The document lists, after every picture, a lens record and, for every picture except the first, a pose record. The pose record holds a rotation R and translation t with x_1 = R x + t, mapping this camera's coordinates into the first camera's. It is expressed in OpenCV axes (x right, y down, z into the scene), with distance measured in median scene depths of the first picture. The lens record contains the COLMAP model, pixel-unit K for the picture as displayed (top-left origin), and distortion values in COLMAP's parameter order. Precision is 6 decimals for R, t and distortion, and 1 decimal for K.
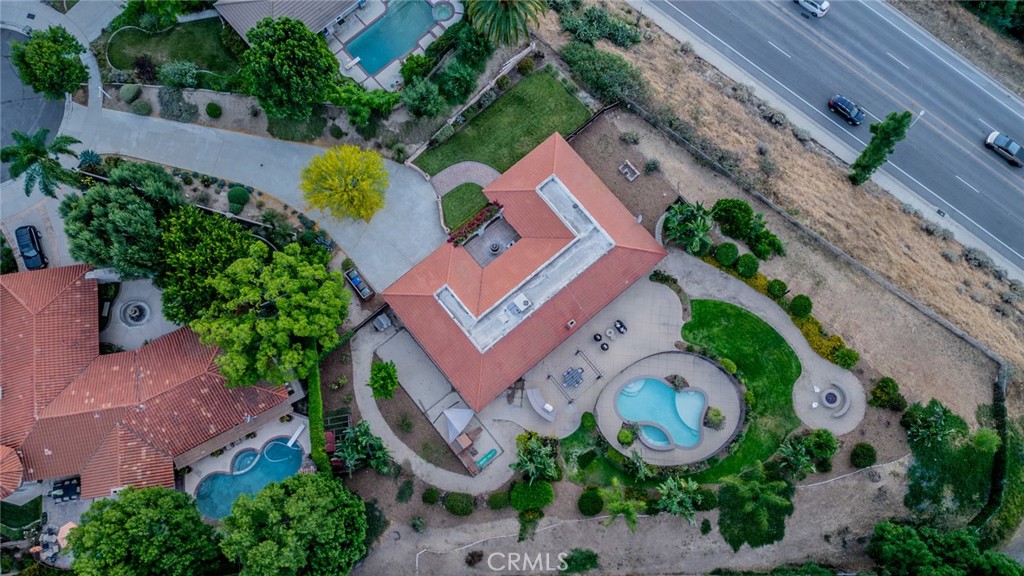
lens RADIAL K [[712.9, 0, 512.0], [0, 712.9, 288.0], [0, 0, 1]] dist [0.083240, -0.084576]
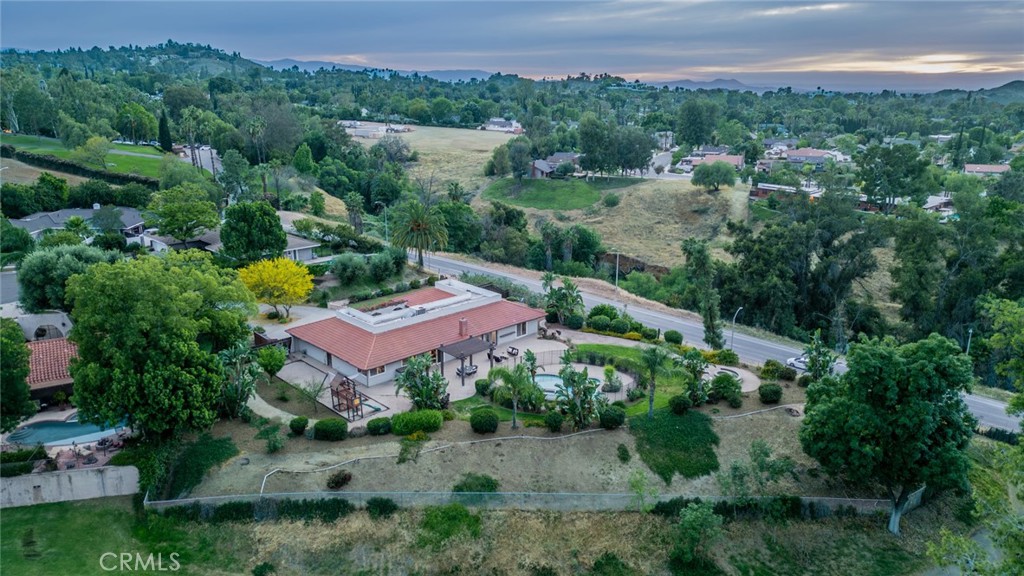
lens RADIAL K [[712.9, 0, 512.0], [0, 712.9, 288.0], [0, 0, 1]] dist [0.083240, -0.084576]
pose [[0.997459, -0.015032, 0.069636, 0.083356], [0.068456, 0.472842, -0.878484, 0.971483], [-0.019722, 0.881019, 0.472670, 0.436932]]
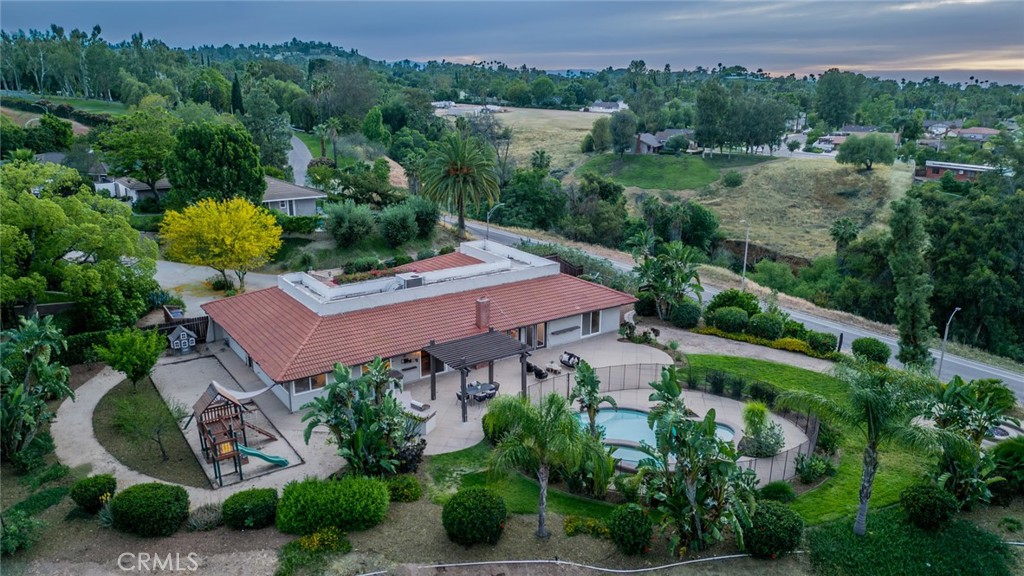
lens RADIAL K [[712.9, 0, 512.0], [0, 712.9, 288.0], [0, 0, 1]] dist [0.083240, -0.084576]
pose [[0.996936, 0.025691, -0.073886, 0.152891], [-0.077242, 0.472552, -0.877911, 0.573614], [0.012360, 0.880928, 0.473088, 0.691379]]
